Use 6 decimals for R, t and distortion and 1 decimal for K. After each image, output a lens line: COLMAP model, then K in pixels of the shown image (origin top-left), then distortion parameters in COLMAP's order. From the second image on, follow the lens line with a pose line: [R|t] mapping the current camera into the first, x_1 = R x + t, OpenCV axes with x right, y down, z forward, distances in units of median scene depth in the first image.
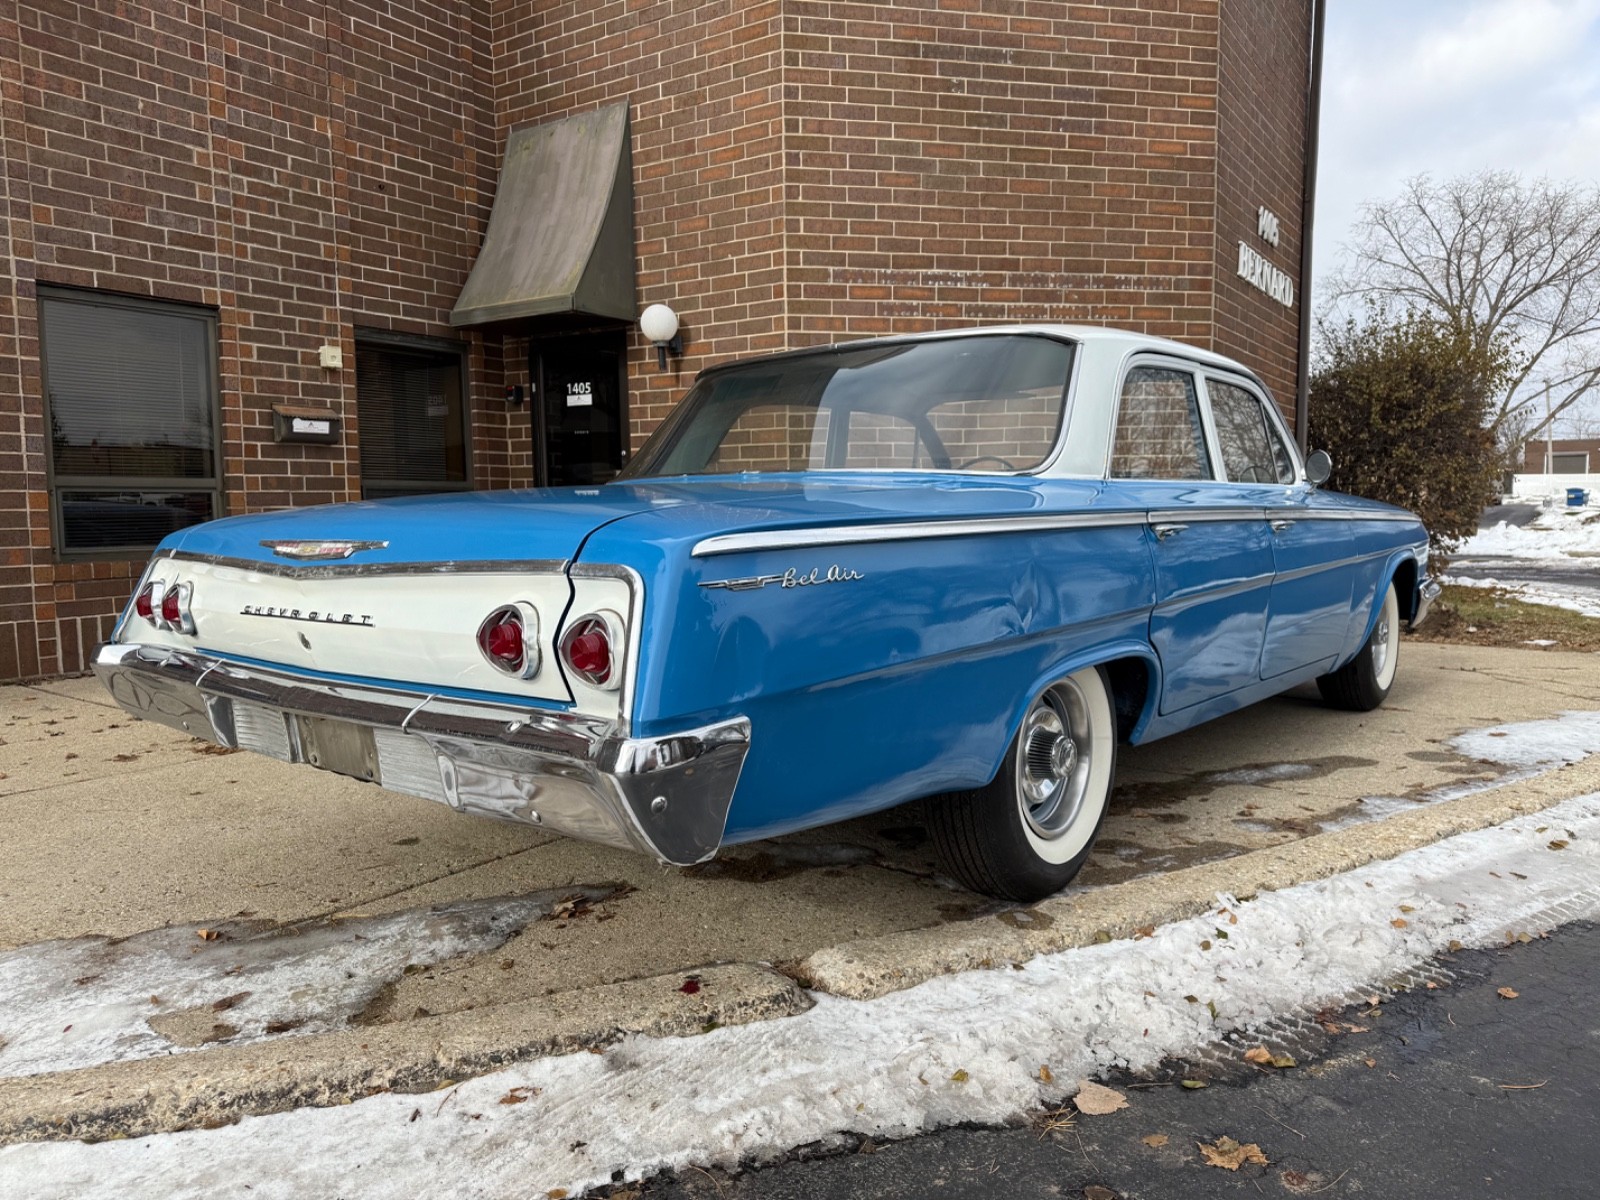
lens RADIAL K [[1142.2, 0, 817.0], [0, 1142.2, 600.2], [0, 0, 1]] dist [0.008737, -0.008349]
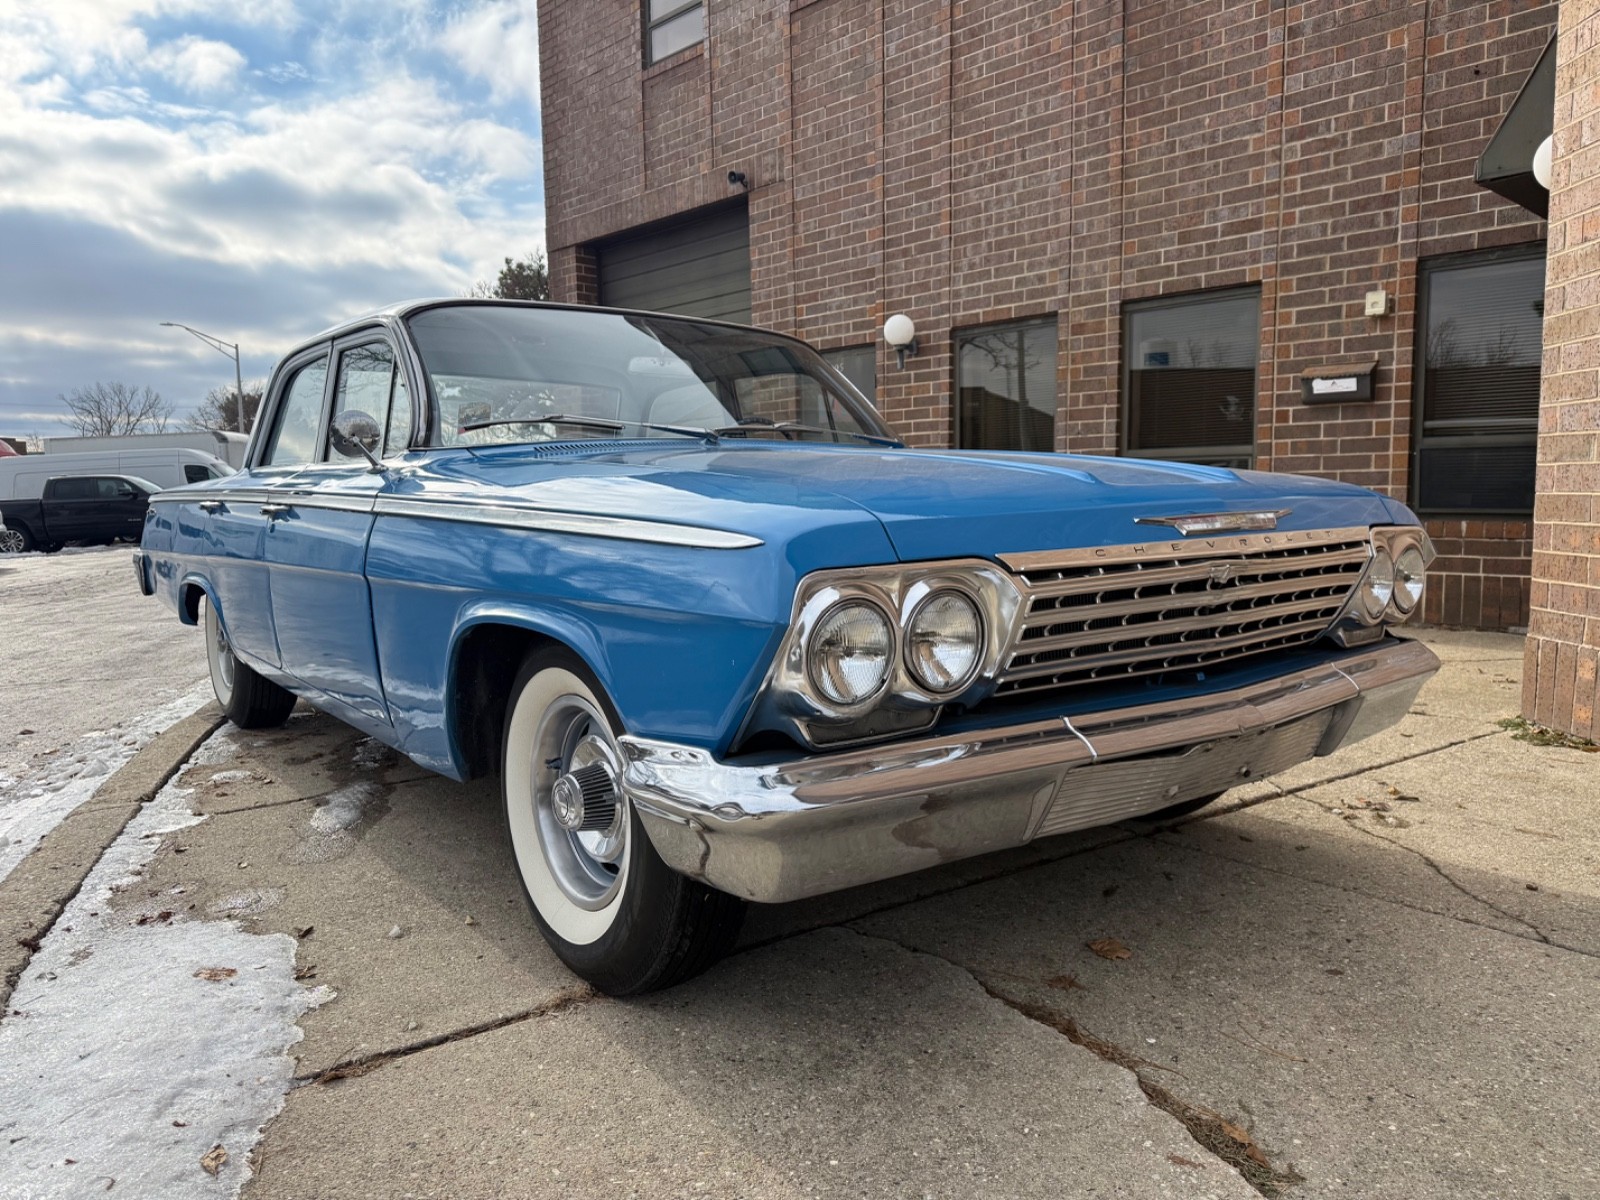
lens RADIAL K [[1140.6, 0, 793.0], [0, 1140.6, 610.5], [0, 0, 1]] dist [0.011742, -0.007839]
pose [[-0.229460, 0.112478, -0.966797, 0.591514], [-0.067395, 0.989080, 0.131066, -0.062160], [0.970982, 0.095232, -0.219374, 0.793931]]
